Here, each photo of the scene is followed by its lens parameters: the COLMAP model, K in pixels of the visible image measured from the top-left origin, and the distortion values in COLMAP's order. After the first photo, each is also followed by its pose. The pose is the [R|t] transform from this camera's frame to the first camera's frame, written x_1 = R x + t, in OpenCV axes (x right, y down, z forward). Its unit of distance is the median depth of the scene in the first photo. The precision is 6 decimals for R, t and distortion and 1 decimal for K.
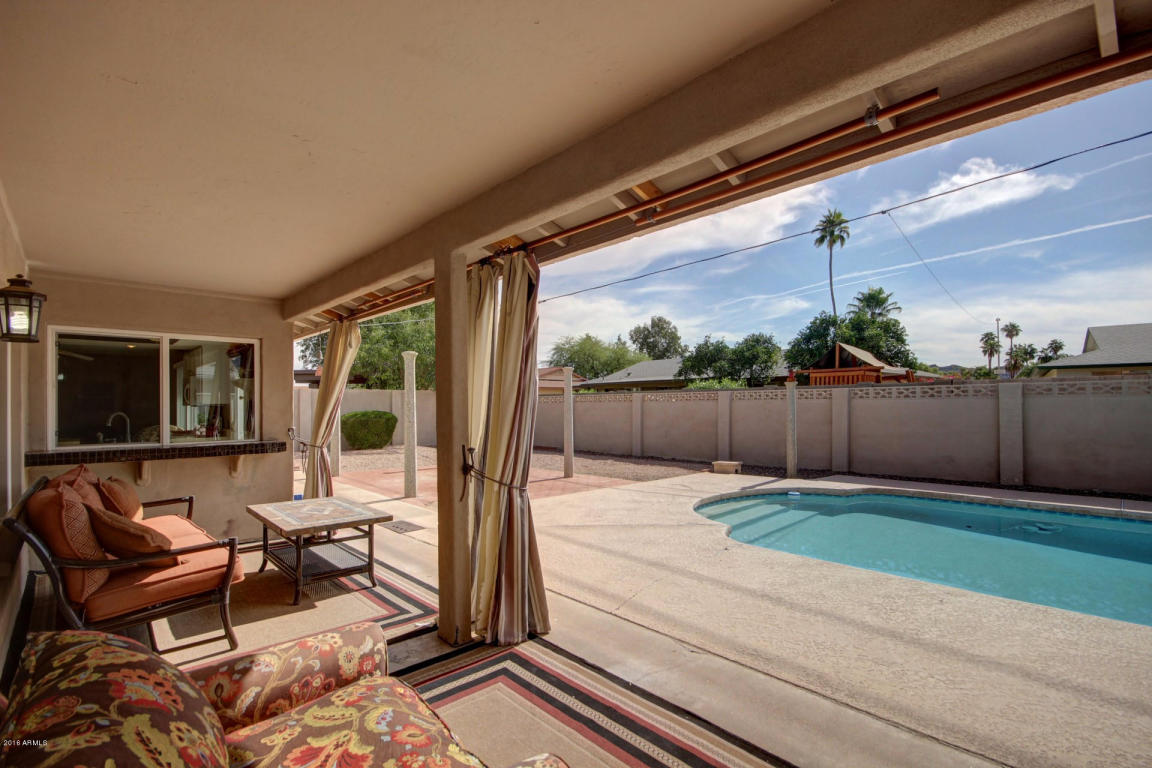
lens RADIAL K [[534.3, 0, 565.4], [0, 534.3, 401.7], [0, 0, 1]] dist [0.014723, -0.002460]
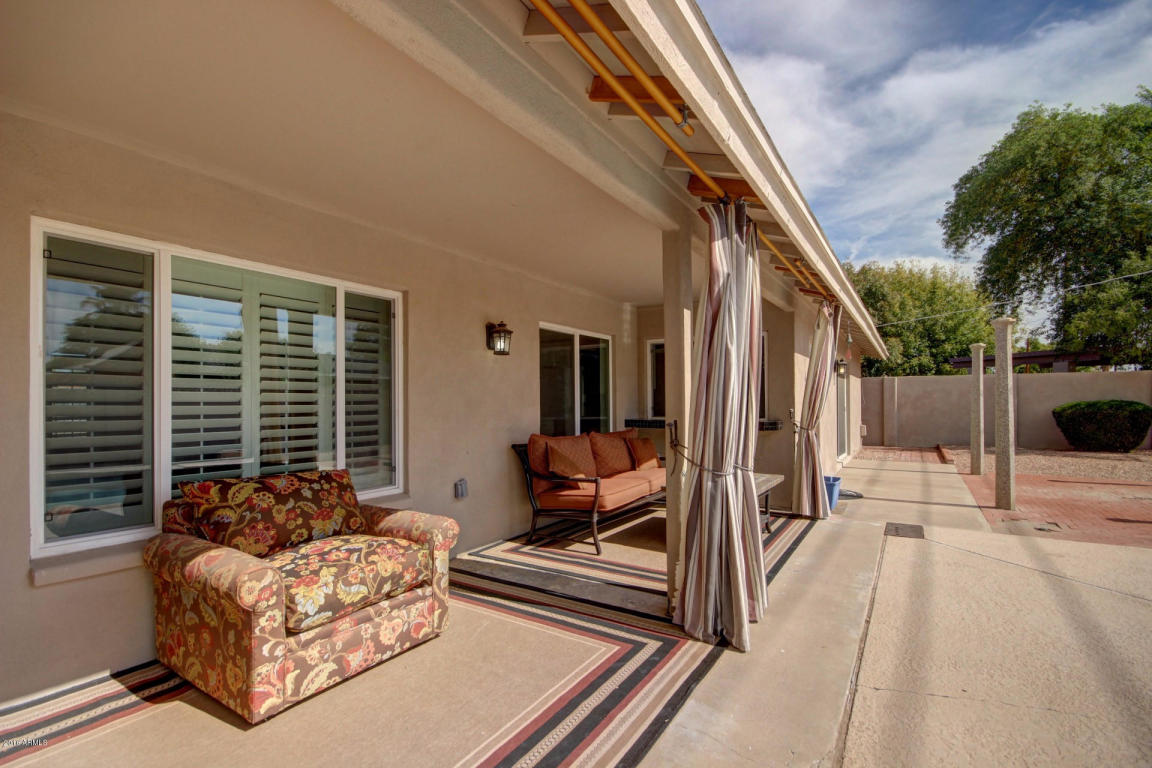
lens RADIAL K [[534.3, 0, 585.5], [0, 534.3, 392.9], [0, 0, 1]] dist [0.014723, -0.002460]
pose [[0.266924, -0.011581, -0.963648, 0.765624], [0.008994, 0.999914, -0.009526, 0.039386], [0.963676, -0.006124, 0.267005, 0.592975]]
